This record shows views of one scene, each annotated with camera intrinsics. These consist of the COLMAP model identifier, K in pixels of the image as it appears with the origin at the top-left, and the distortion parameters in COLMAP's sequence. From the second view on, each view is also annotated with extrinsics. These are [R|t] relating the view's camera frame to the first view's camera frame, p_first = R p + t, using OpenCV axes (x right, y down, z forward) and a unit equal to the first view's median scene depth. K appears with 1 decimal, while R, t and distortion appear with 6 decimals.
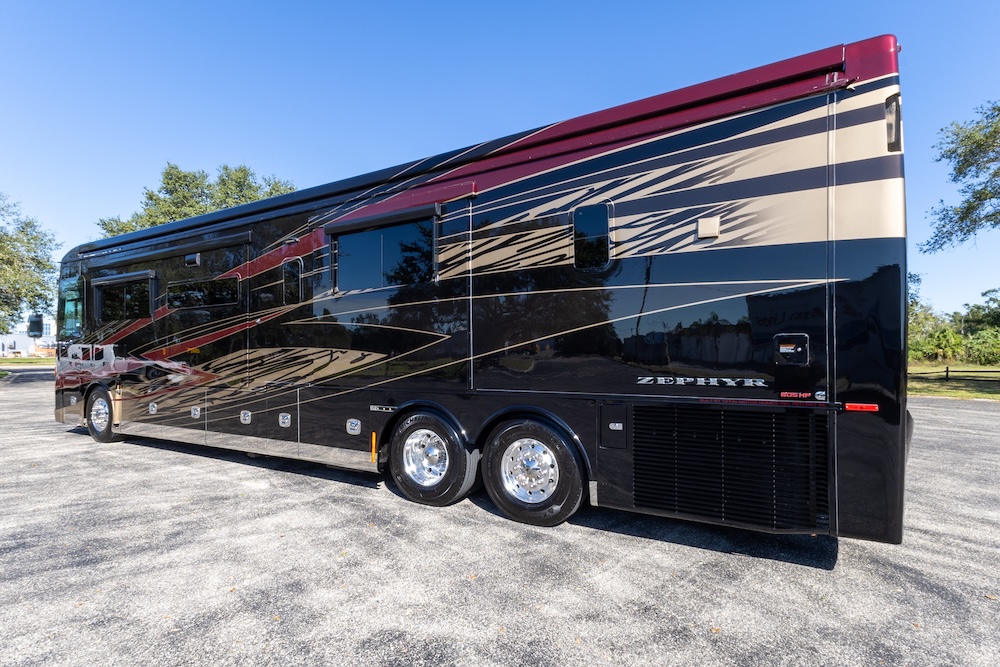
lens RADIAL K [[514.4, 0, 502.5], [0, 514.4, 348.8], [0, 0, 1]] dist [0.022010, -0.000573]
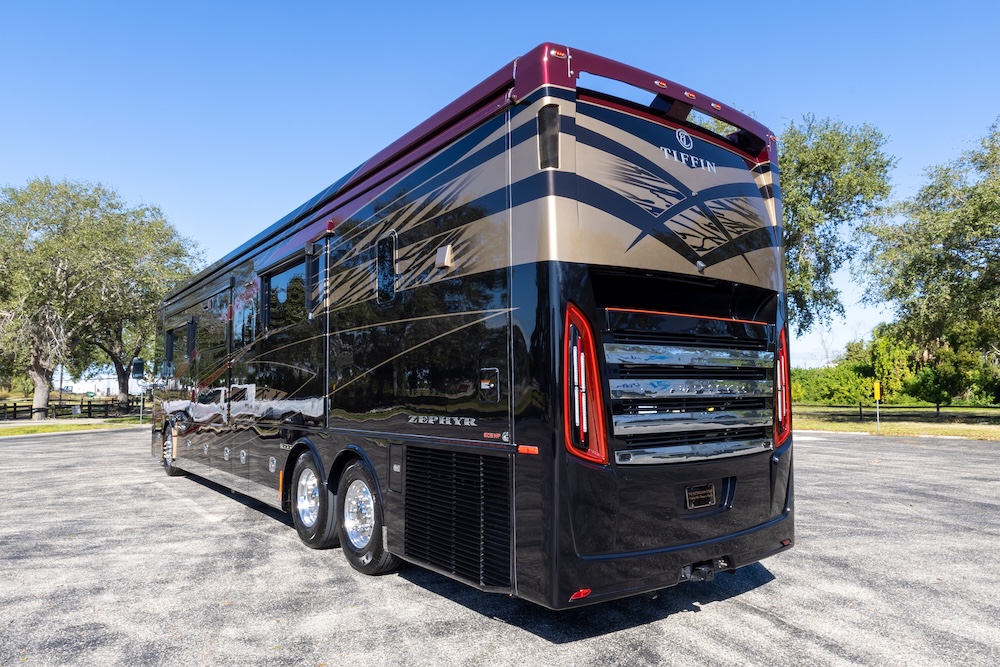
lens RADIAL K [[685.6, 0, 495.8], [0, 685.6, 340.4], [0, 0, 1]] dist [0.021884, -0.011978]
pose [[0.915068, -0.034204, -0.401847, 0.854893], [0.007797, 0.997711, -0.067167, 0.002814], [0.403225, 0.058330, 0.913240, -0.084988]]
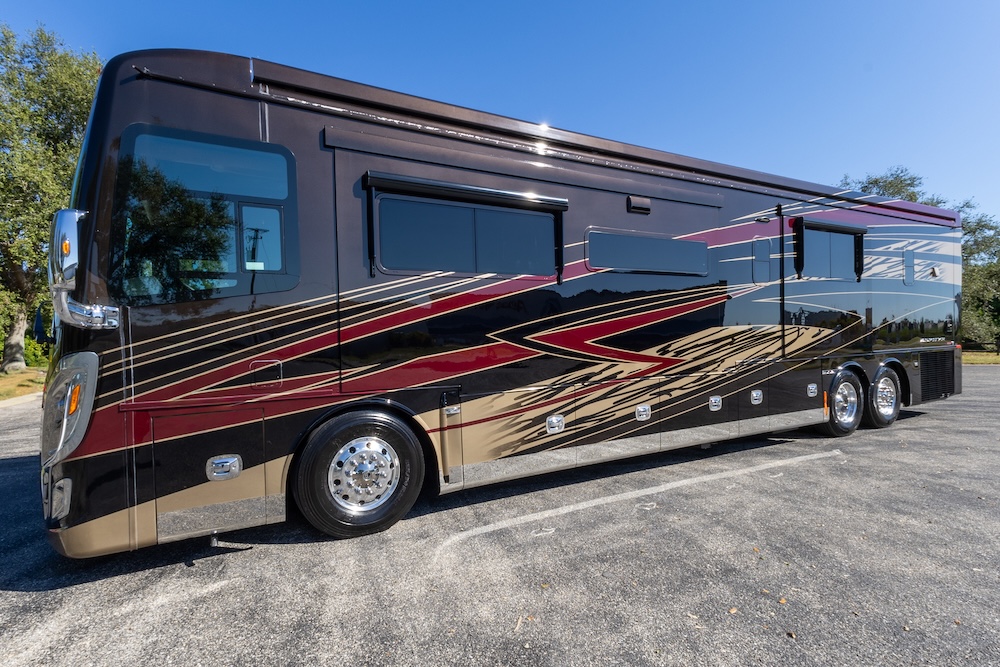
lens RADIAL K [[514.4, 0, 489.4], [0, 514.4, 341.4], [0, 0, 1]] dist [0.022010, -0.000573]
pose [[0.489298, -0.016735, 0.871956, -2.225237], [0.012626, 0.999847, 0.012104, 0.016101], [-0.872025, 0.005087, 0.489435, 1.378949]]
